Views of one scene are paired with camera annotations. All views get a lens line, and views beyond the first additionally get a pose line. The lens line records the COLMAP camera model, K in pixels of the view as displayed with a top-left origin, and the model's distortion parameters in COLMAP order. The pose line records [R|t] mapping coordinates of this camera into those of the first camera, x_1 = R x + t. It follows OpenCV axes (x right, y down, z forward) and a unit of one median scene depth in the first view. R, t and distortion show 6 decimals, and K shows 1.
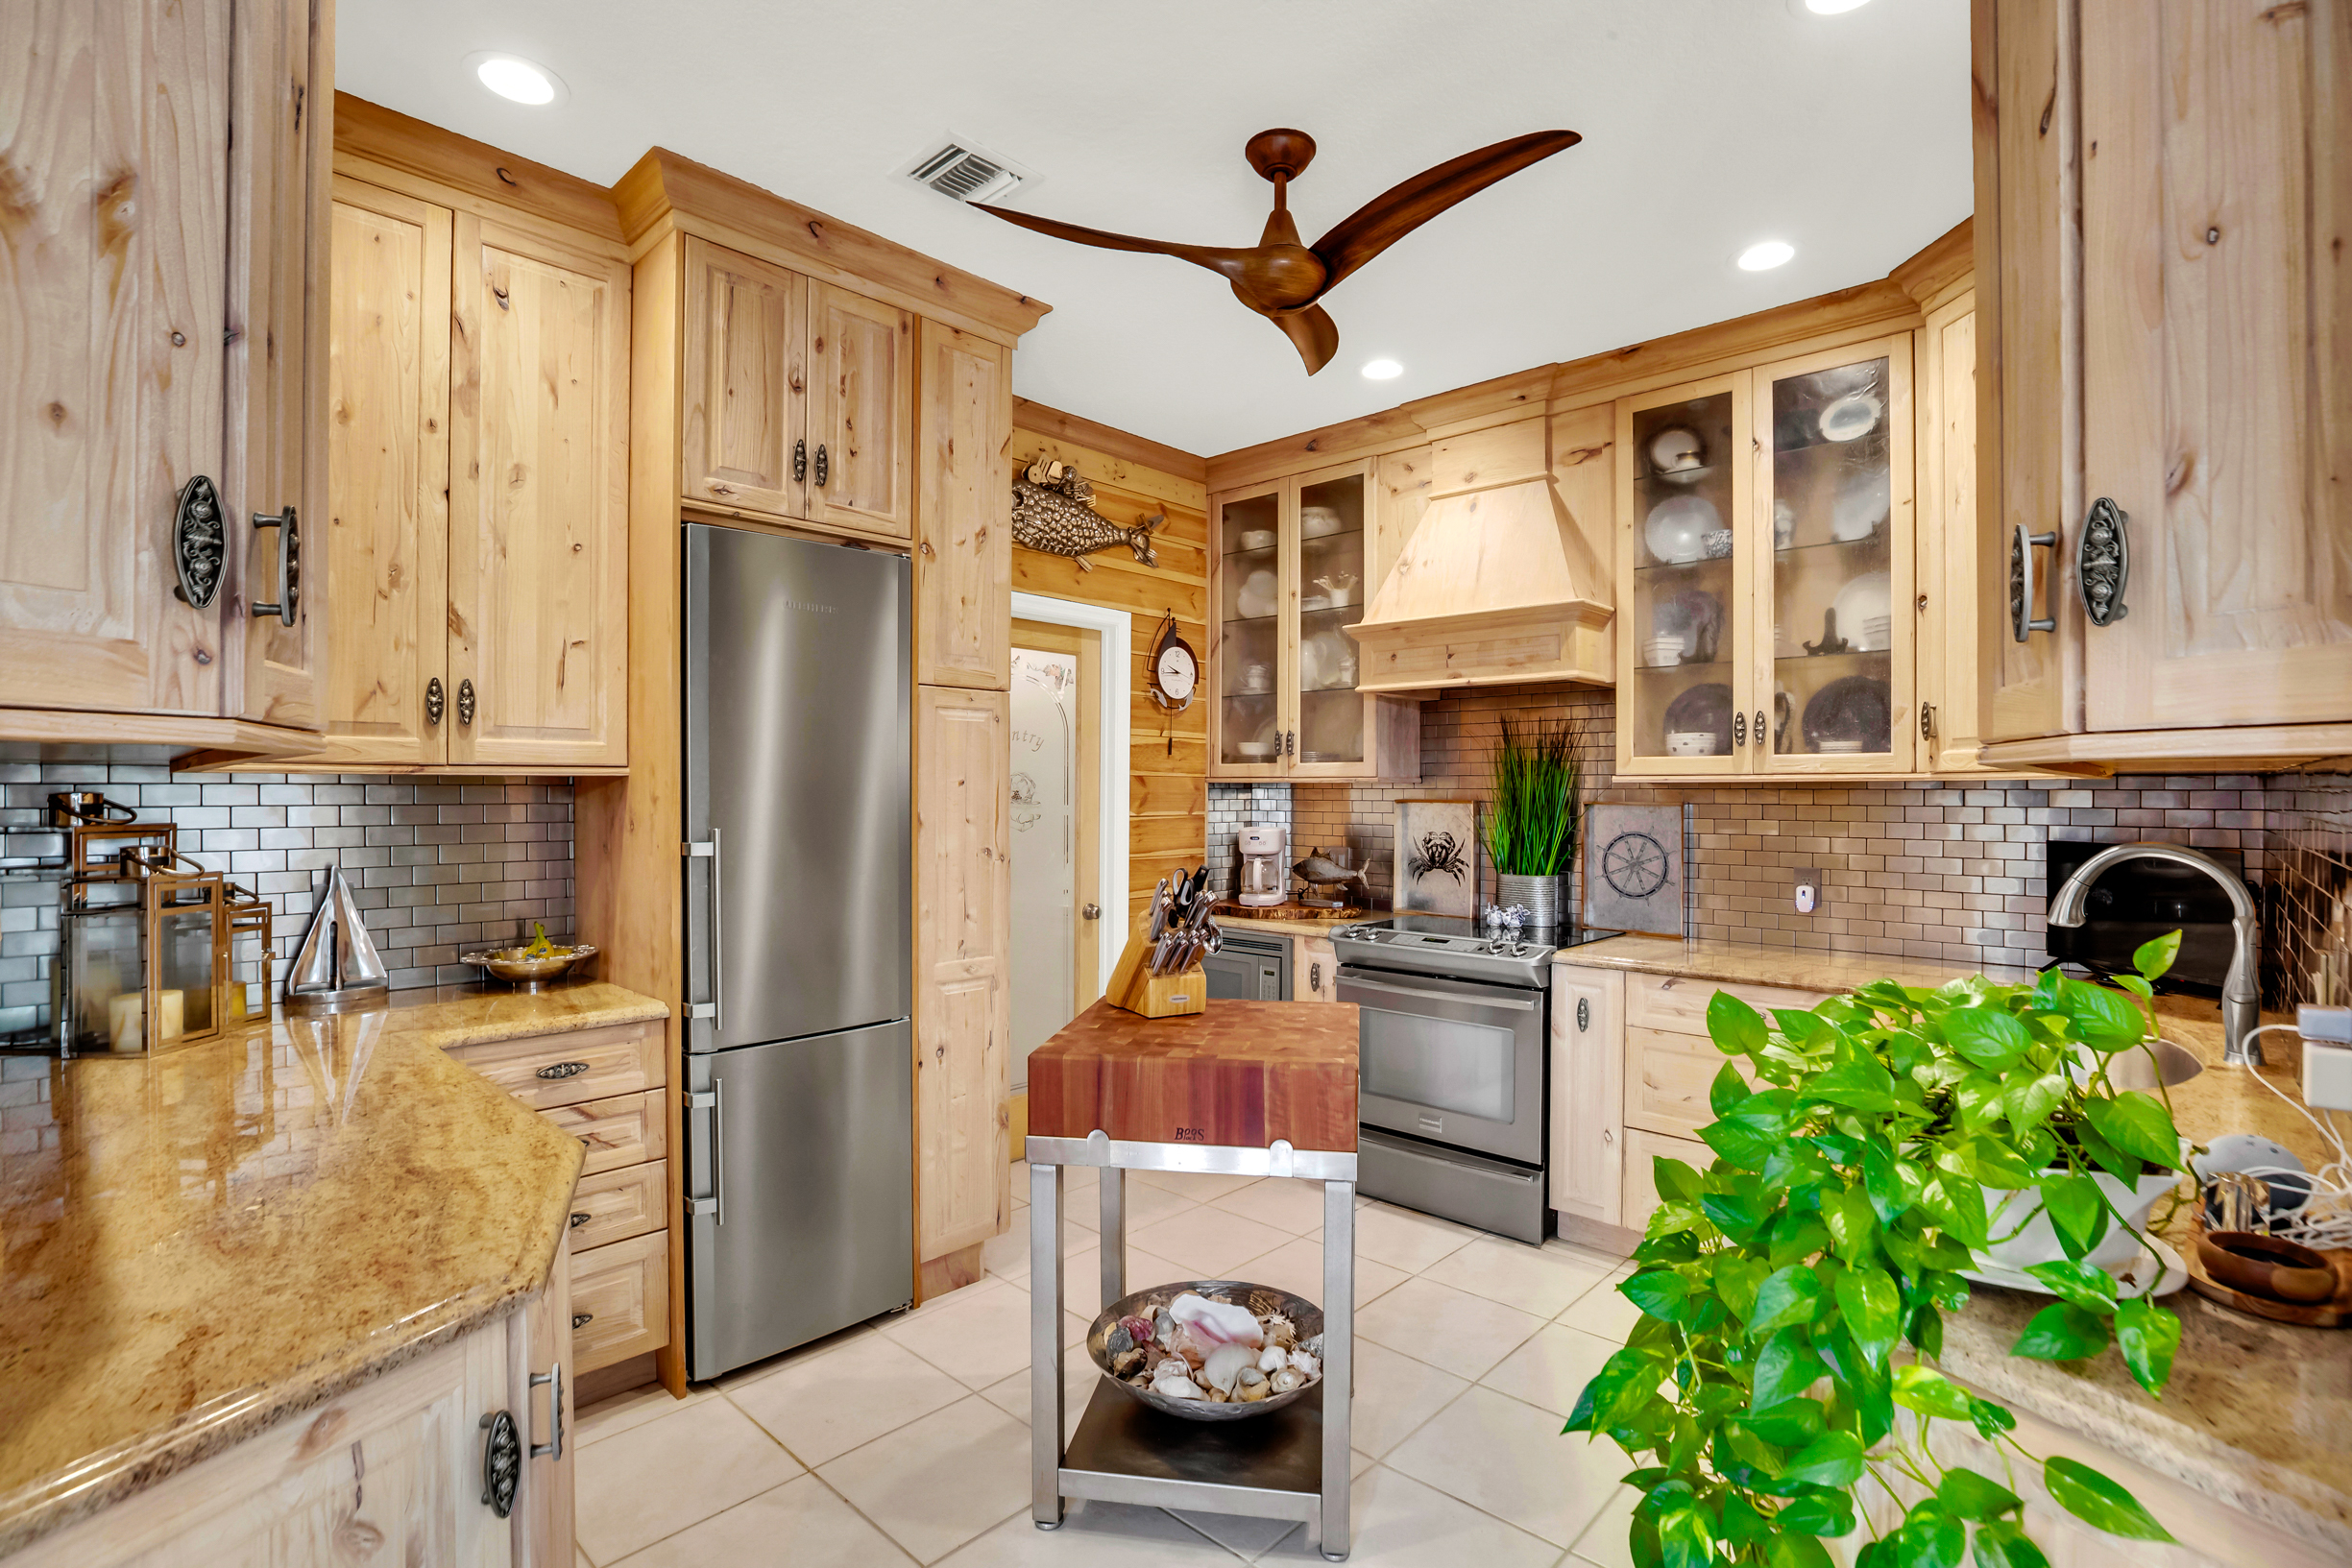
lens RADIAL K [[1103.2, 0, 1192.3], [0, 1103.2, 792.7], [0, 0, 1]] dist [-0.044106, 0.013210]
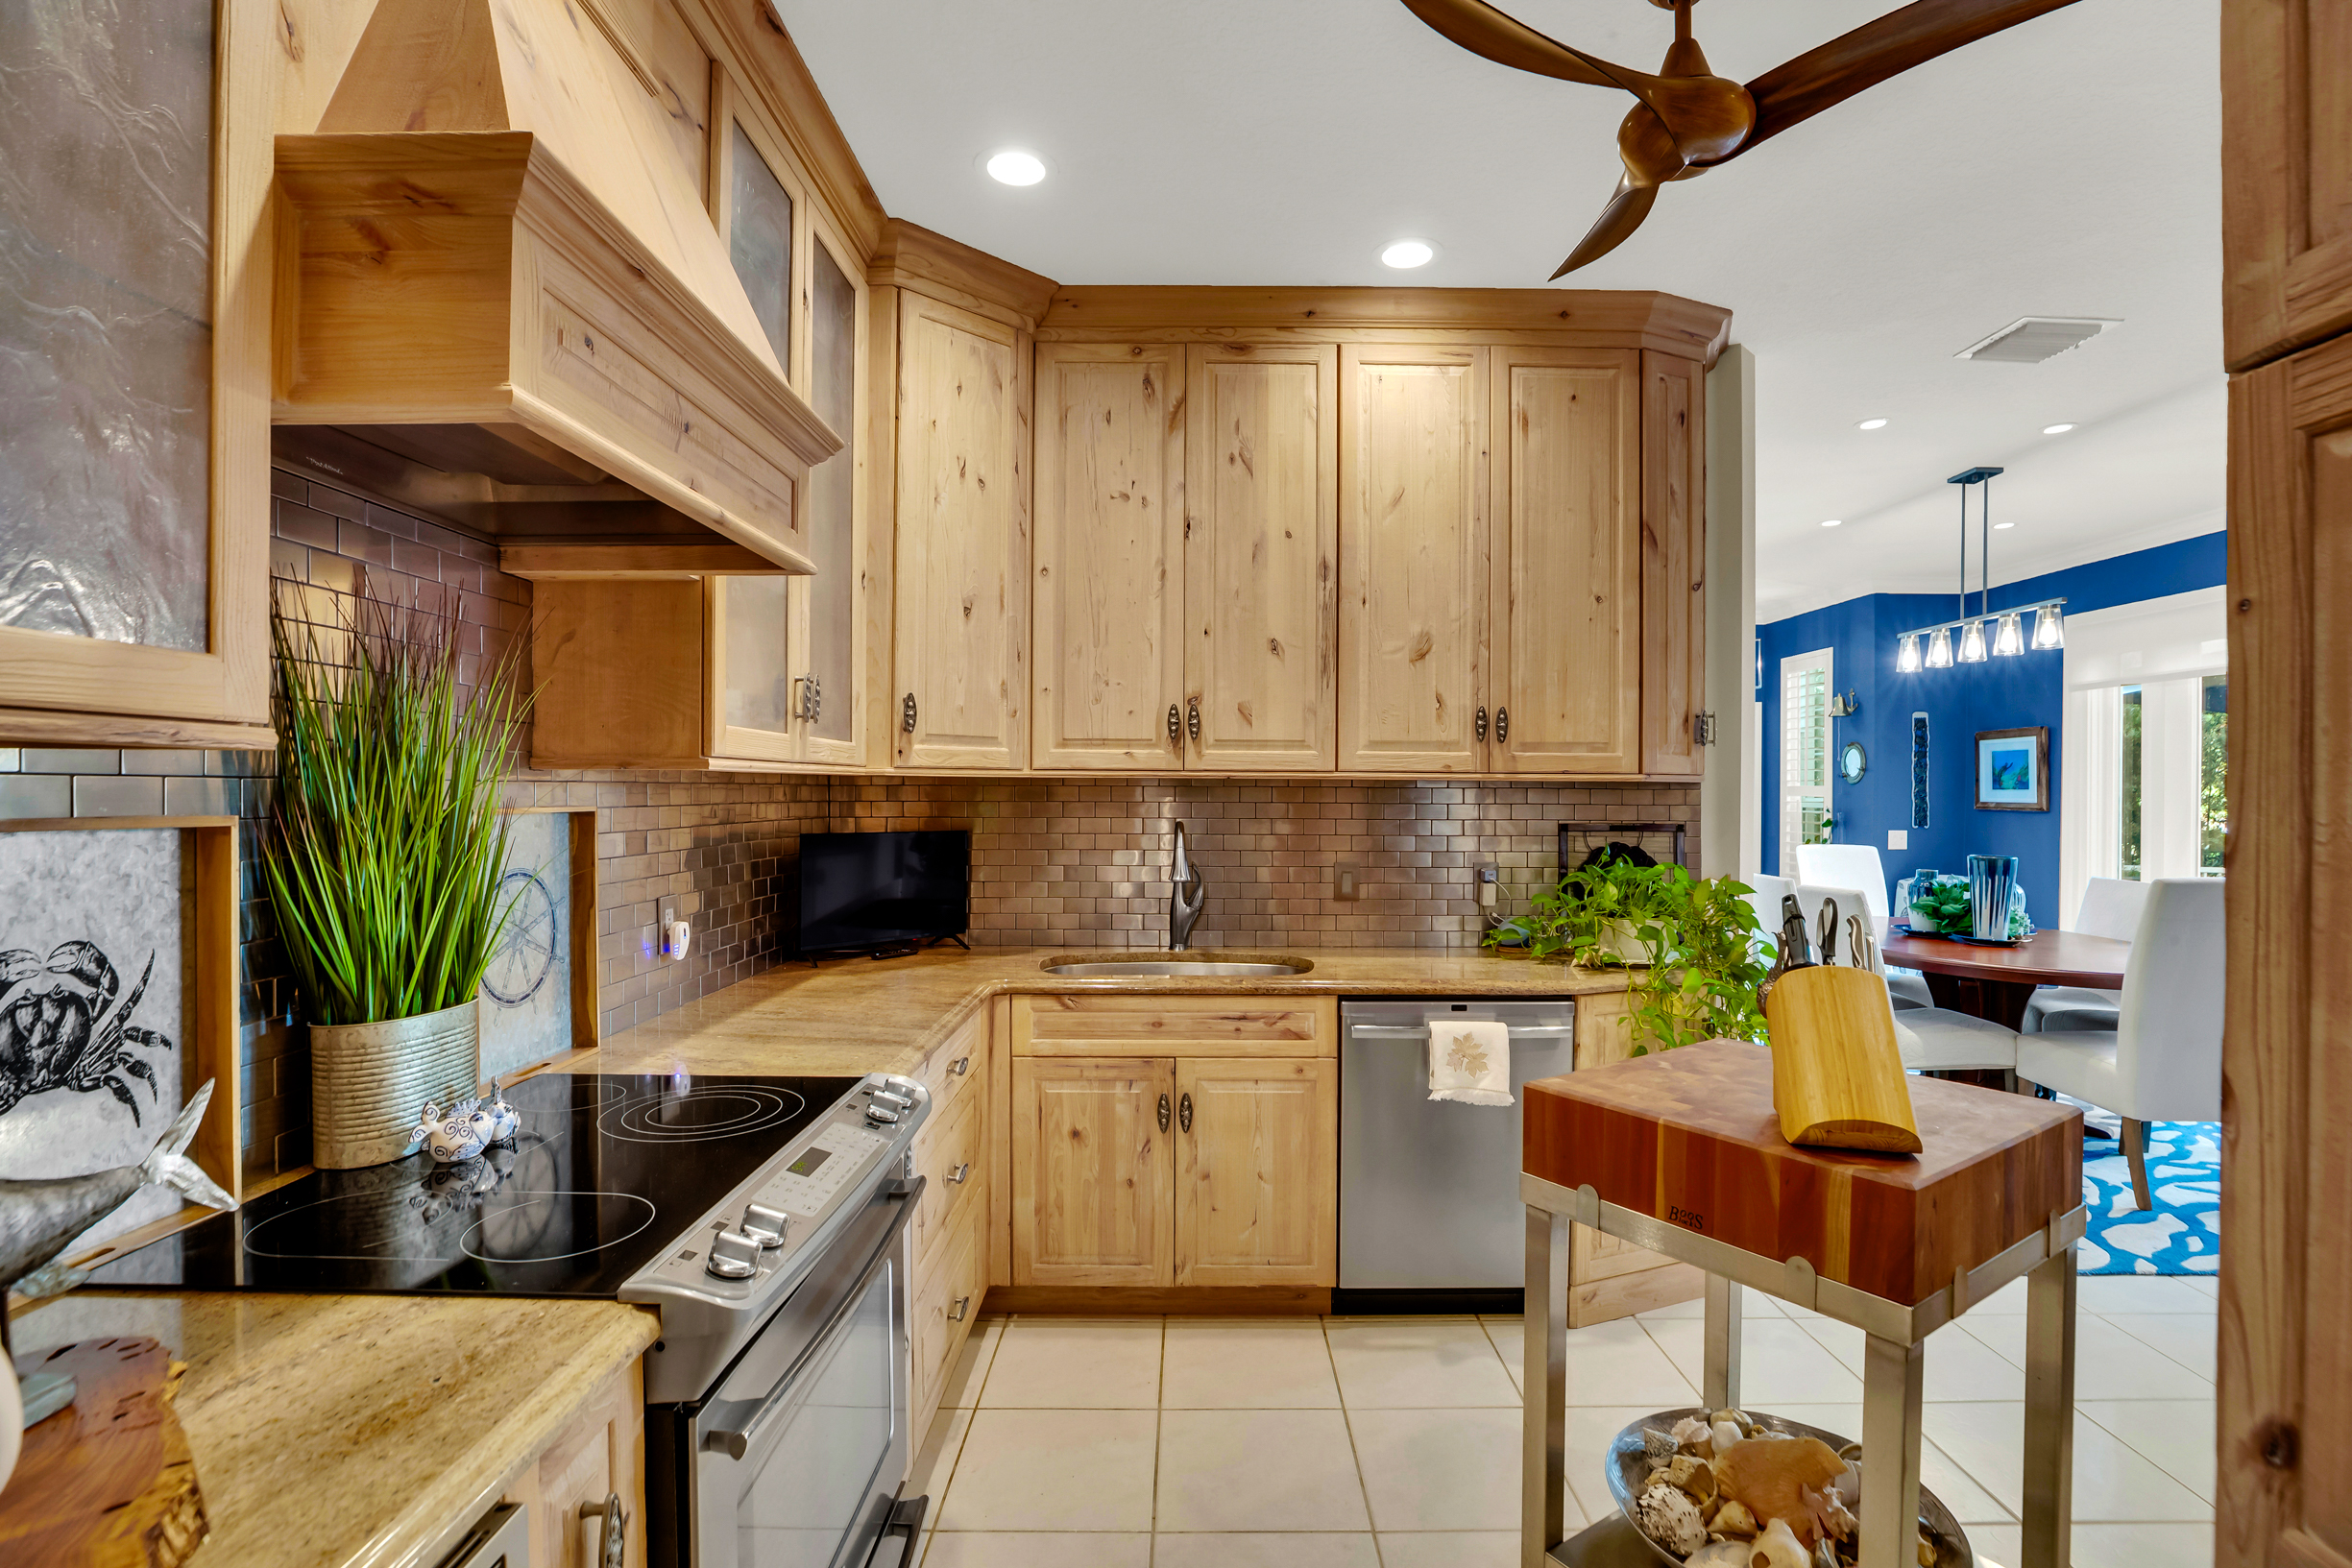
lens RADIAL K [[1103.2, 0, 1180.0], [0, 1103.2, 794.3], [0, 0, 1]] dist [-0.044106, 0.013210]
pose [[-0.676099, -0.003528, 0.736802, -0.189935], [0.000330, 0.999987, 0.005091, 0.000479], [-0.736811, 0.003685, -0.676089, 1.426488]]
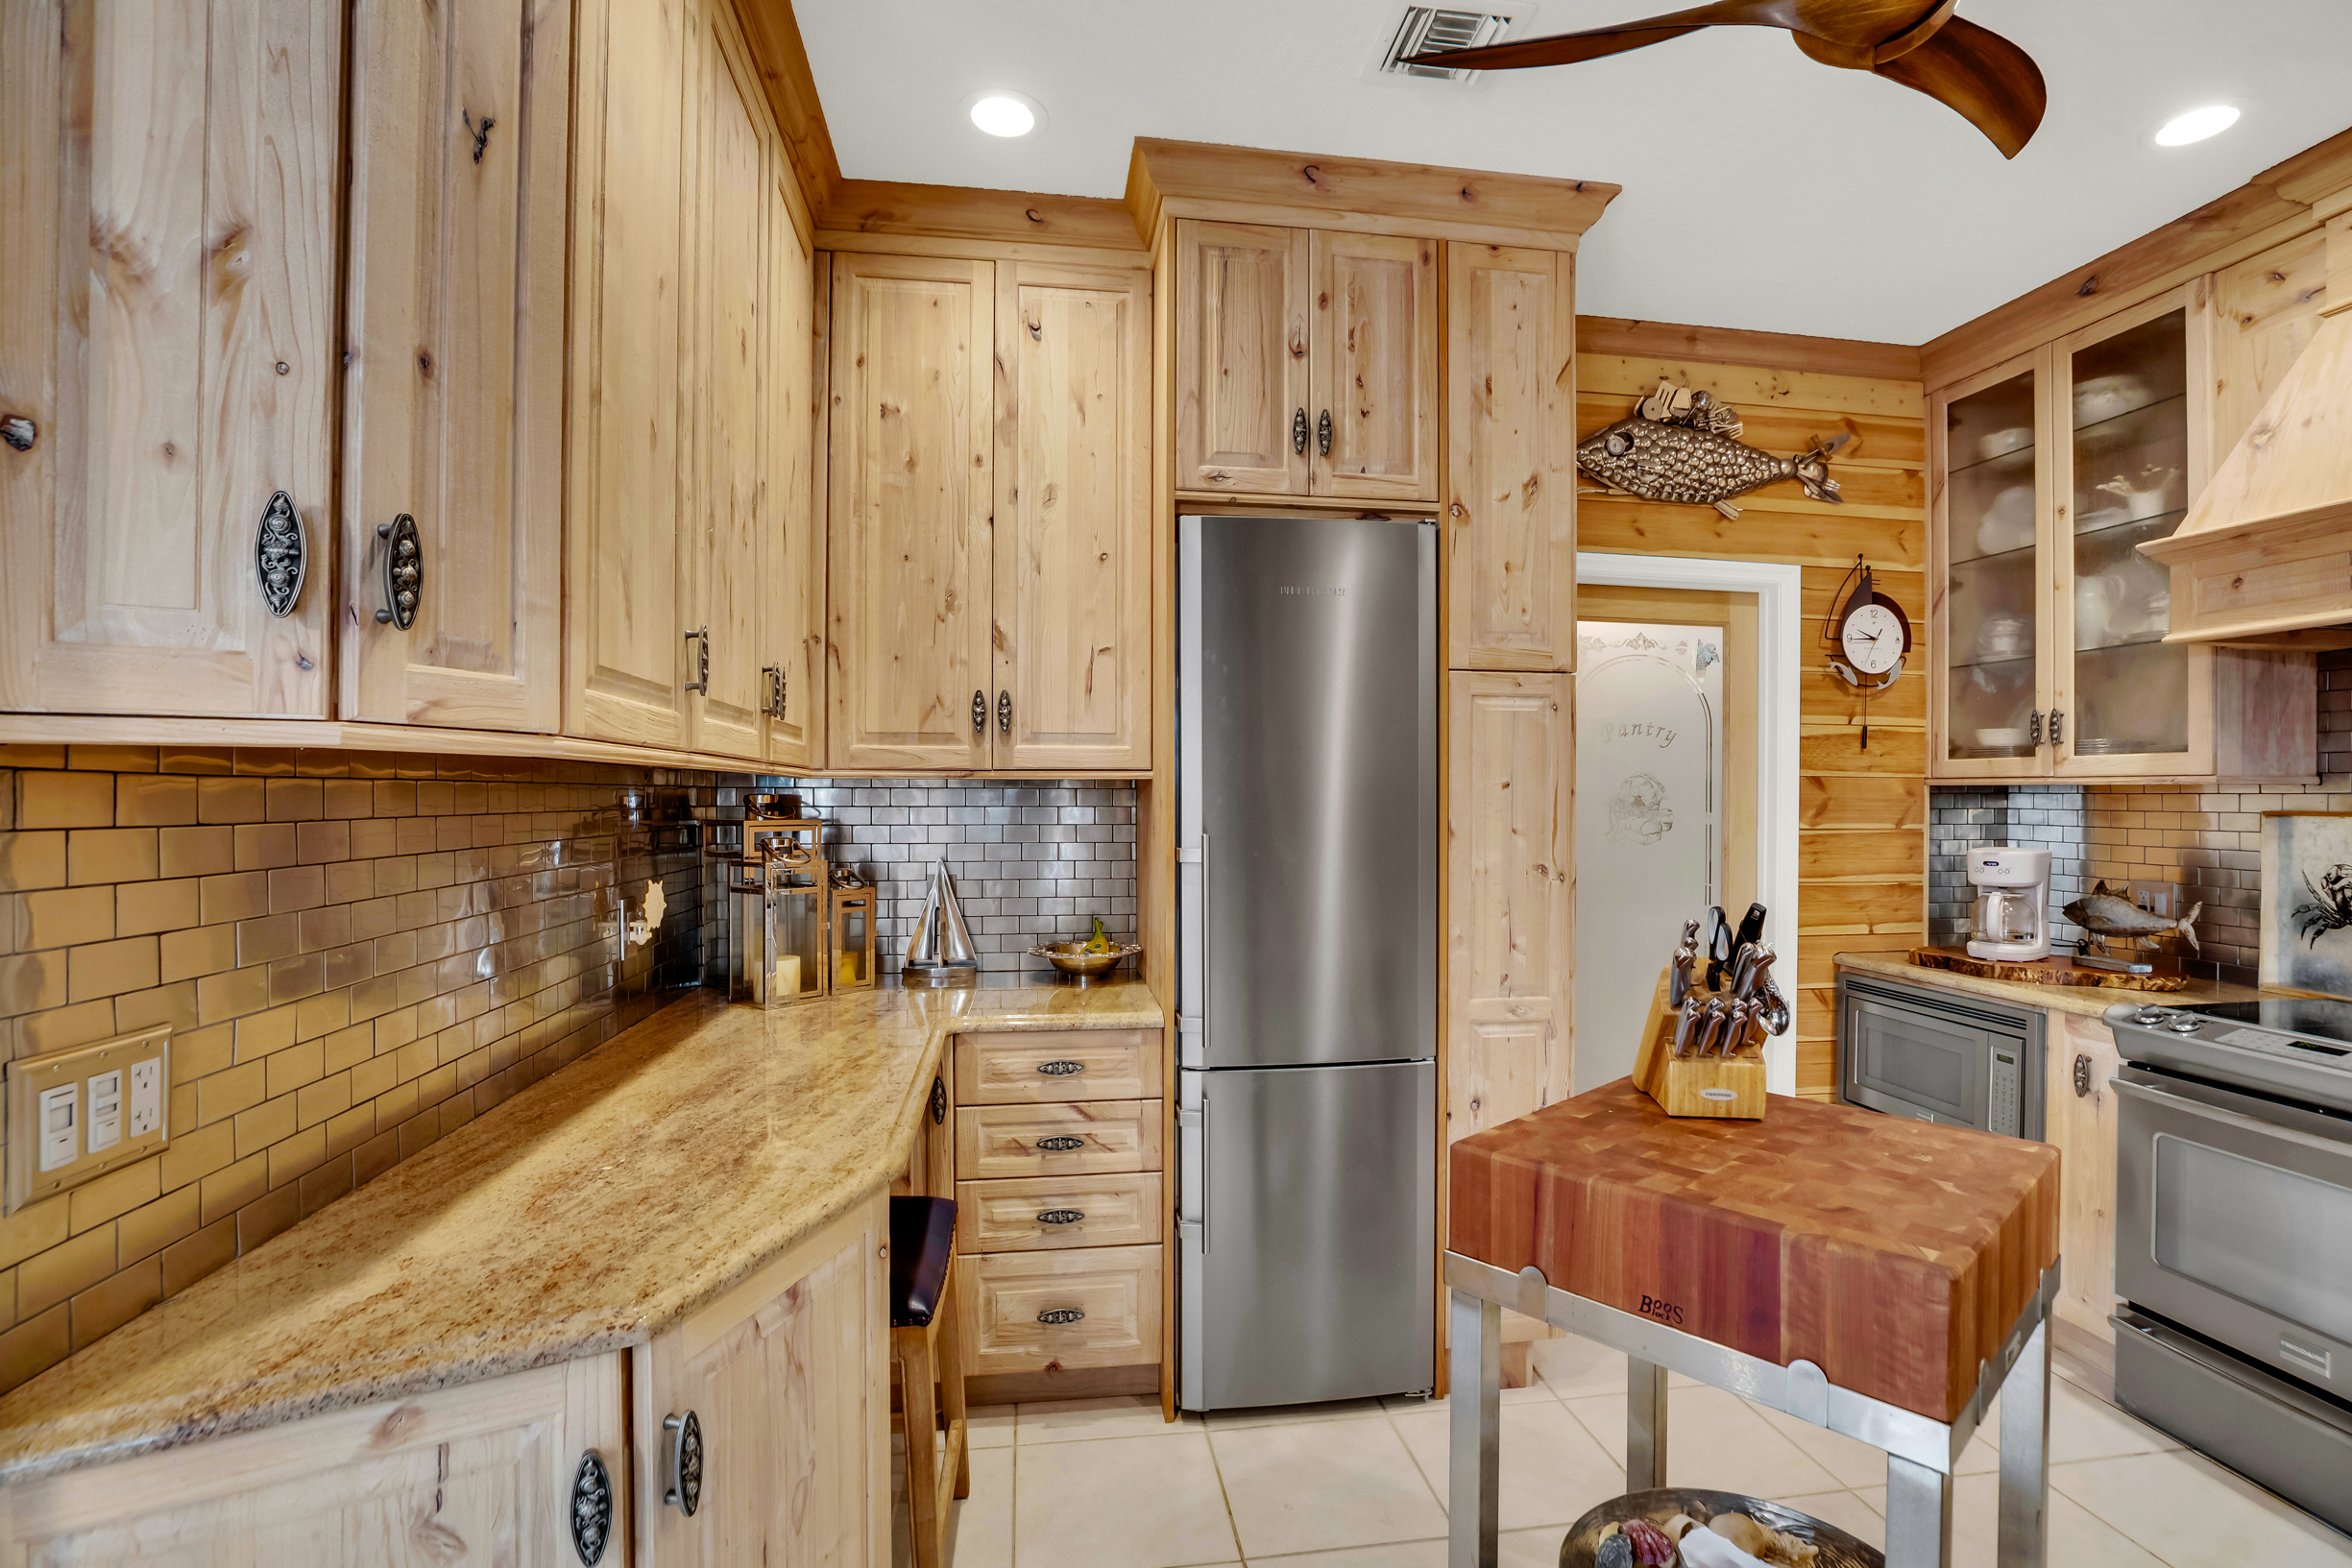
lens RADIAL K [[1103.2, 0, 1191.9], [0, 1103.2, 791.9], [0, 0, 1]] dist [-0.044106, 0.013210]
pose [[0.784870, -0.000050, -0.619660, 0.122693], [-0.003507, 0.999984, -0.004523, 0.000553], [0.619650, 0.005723, 0.784857, 0.204908]]
